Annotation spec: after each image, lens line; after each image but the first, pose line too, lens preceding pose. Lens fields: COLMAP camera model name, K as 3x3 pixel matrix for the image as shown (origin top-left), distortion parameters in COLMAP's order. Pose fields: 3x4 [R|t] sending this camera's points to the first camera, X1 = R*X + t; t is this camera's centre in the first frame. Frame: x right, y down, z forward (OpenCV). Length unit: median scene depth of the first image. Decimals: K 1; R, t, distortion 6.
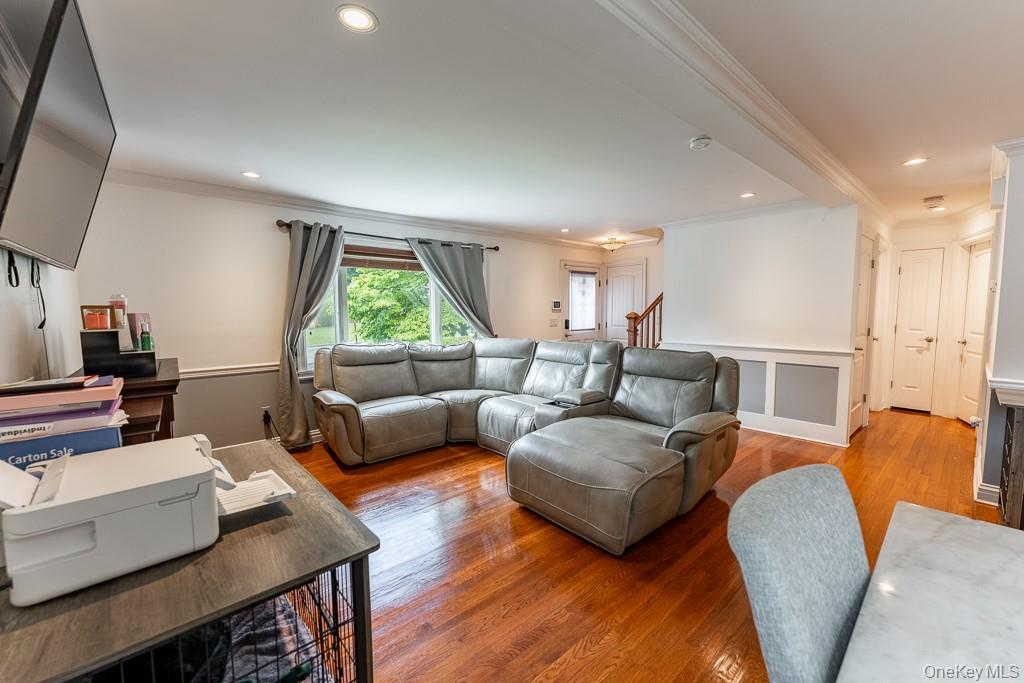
lens RADIAL K [[412.8, 0, 514.9], [0, 412.8, 341.6], [0, 0, 1]] dist [-0.000455, -0.000506]
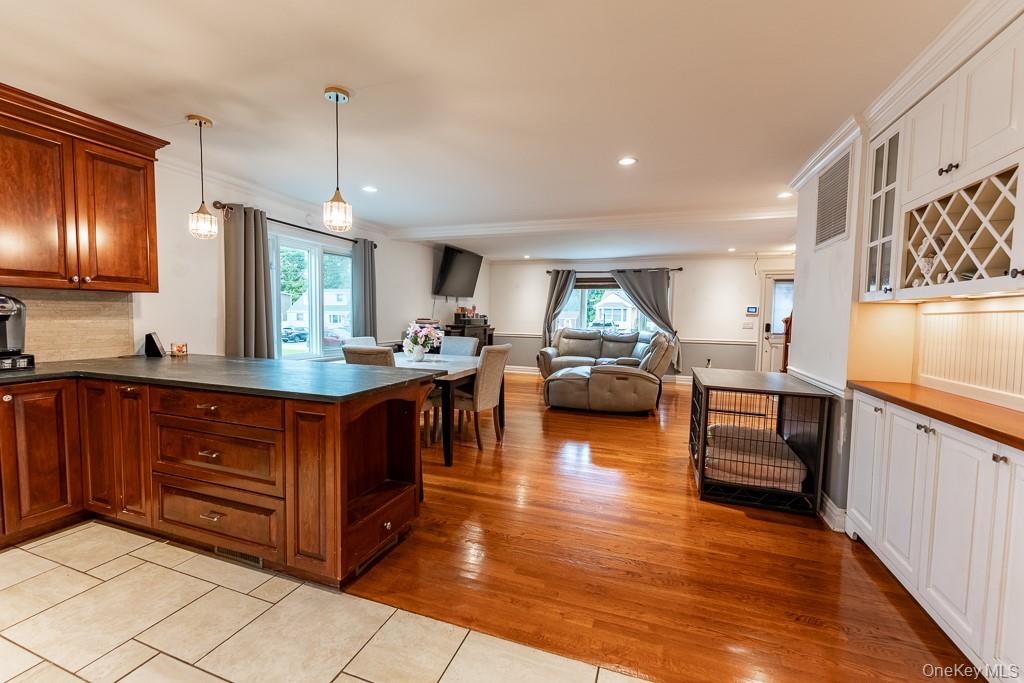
lens RADIAL K [[419.3, 0, 513.1], [0, 419.3, 341.7], [0, 0, 1]] dist [-0.003027, -0.000235]
pose [[0.488035, 0.067015, -0.870248, 1.097226], [-0.089229, 0.995655, 0.026633, 0.037841], [0.868251, 0.064654, 0.491894, -0.207123]]
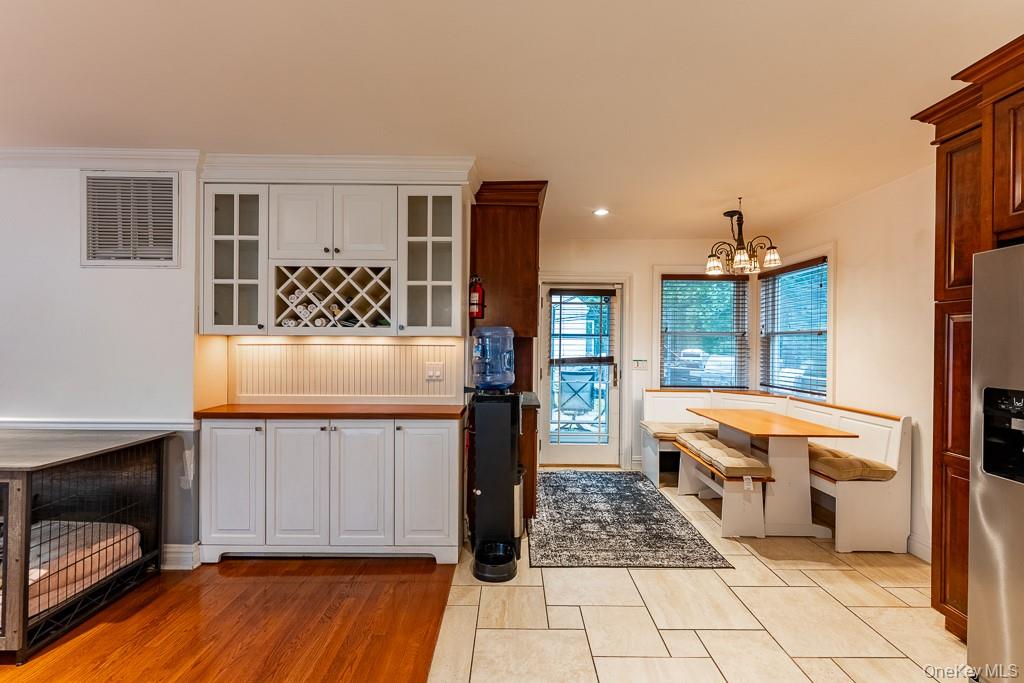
lens RADIAL K [[413.7, 0, 513.0], [0, 413.7, 341.6], [0, 0, 1]] dist [0.000429, -0.000745]
pose [[0.650625, 0.008677, 0.759350, 0.707905], [0.049490, 0.997325, -0.053800, 0.022264], [-0.757785, 0.072584, 0.648455, -0.224598]]
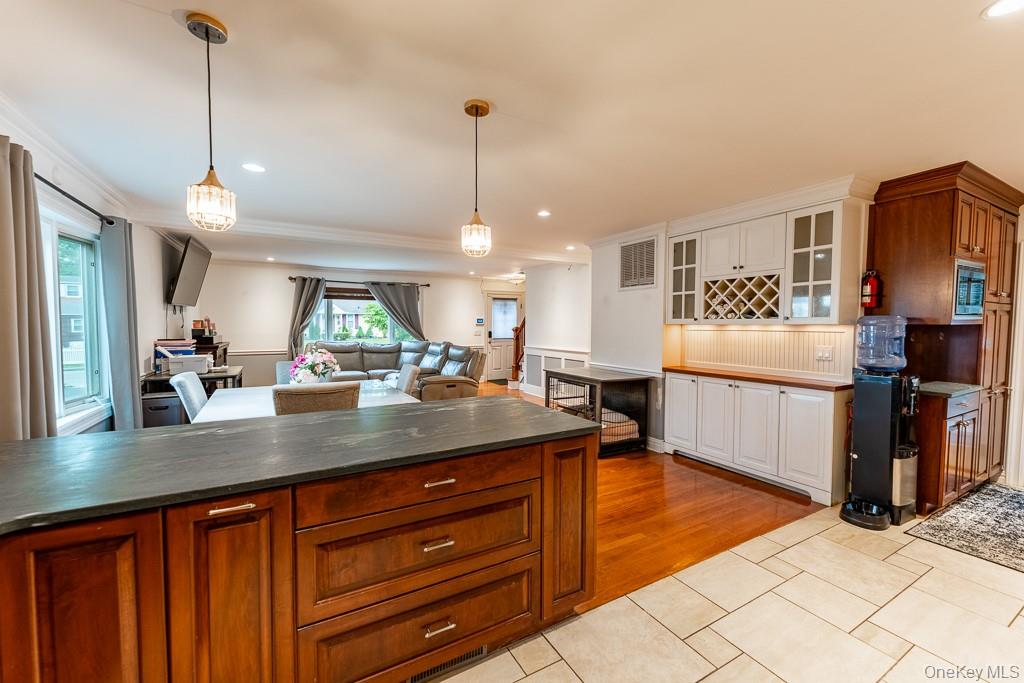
lens RADIAL K [[413.7, 0, 513.0], [0, 413.7, 341.6], [0, 0, 1]] dist [0.000429, -0.000745]
pose [[0.980288, 0.016340, -0.196896, 0.694360], [-0.023706, 0.999102, -0.035116, 0.045423], [0.196146, 0.039091, 0.979795, -0.566624]]
